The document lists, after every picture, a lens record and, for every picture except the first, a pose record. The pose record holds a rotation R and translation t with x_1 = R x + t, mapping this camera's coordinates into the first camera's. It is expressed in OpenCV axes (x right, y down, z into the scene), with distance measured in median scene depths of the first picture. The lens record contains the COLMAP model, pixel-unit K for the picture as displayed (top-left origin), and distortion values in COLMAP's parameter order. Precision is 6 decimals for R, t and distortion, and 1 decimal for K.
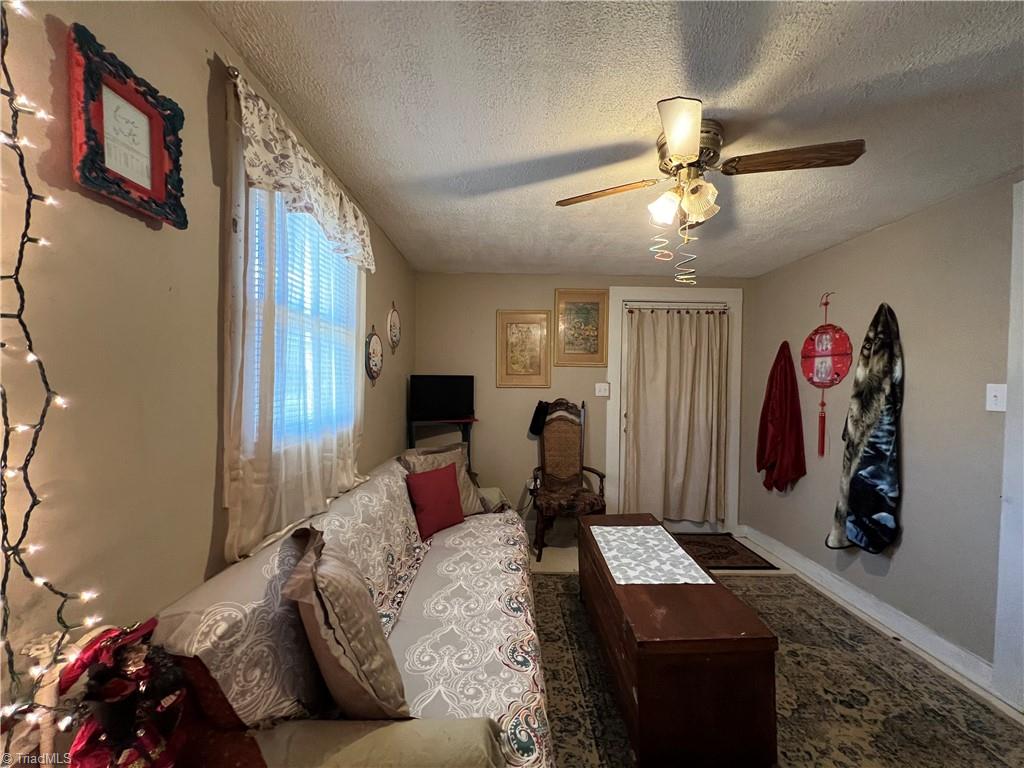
lens RADIAL K [[411.1, 0, 513.0], [0, 411.1, 384.5], [0, 0, 1]] dist [-0.001940, 0.000441]
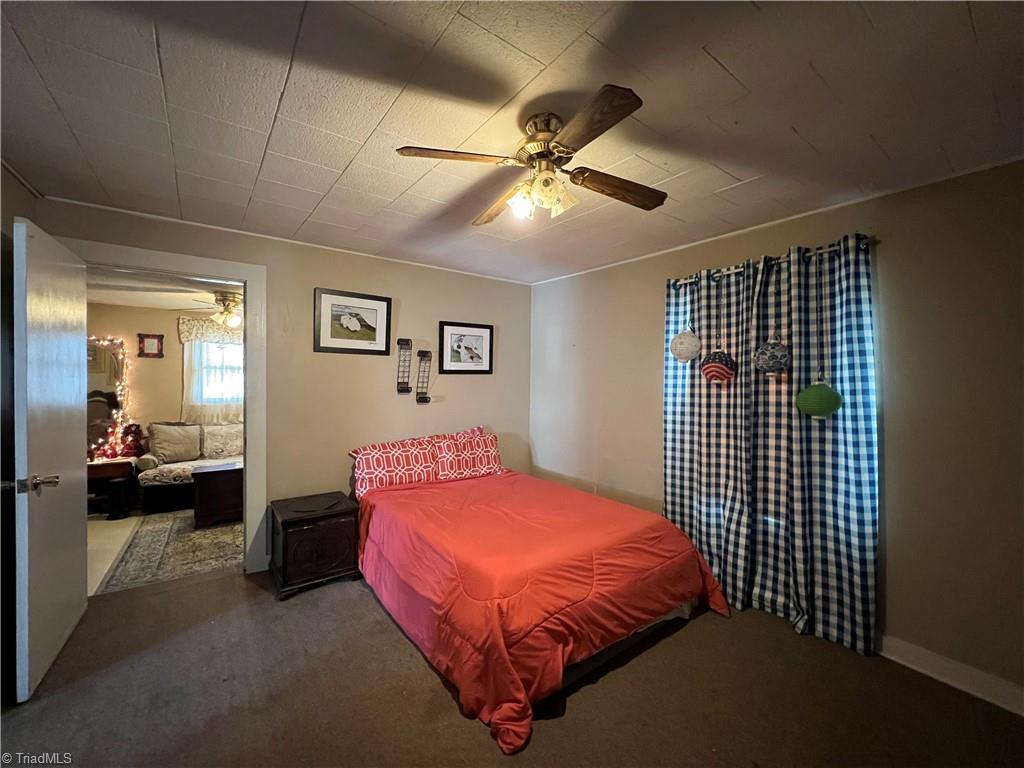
lens RADIAL K [[411.1, 0, 509.1], [0, 411.1, 382.1], [0, 0, 1]] dist [-0.001940, 0.000441]
pose [[0.575645, -0.013695, -0.817585, 2.505621], [-0.000227, 0.999857, -0.016907, 0.008097], [0.817700, 0.009918, 0.575559, 0.665500]]
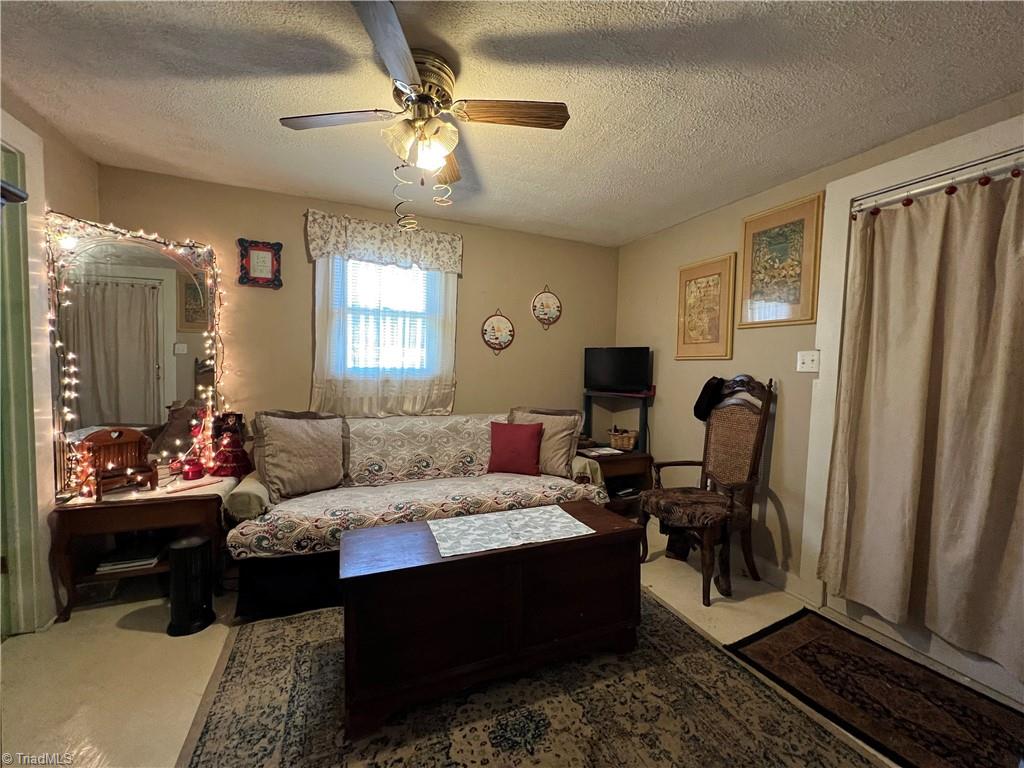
lens RADIAL K [[411.1, 0, 509.5], [0, 411.1, 384.6], [0, 0, 1]] dist [-0.001940, 0.000441]
pose [[0.377683, 0.041687, -0.924996, 0.975514], [-0.024193, 0.999089, 0.035148, 0.057115], [0.925619, 0.009104, 0.378348, 0.575191]]
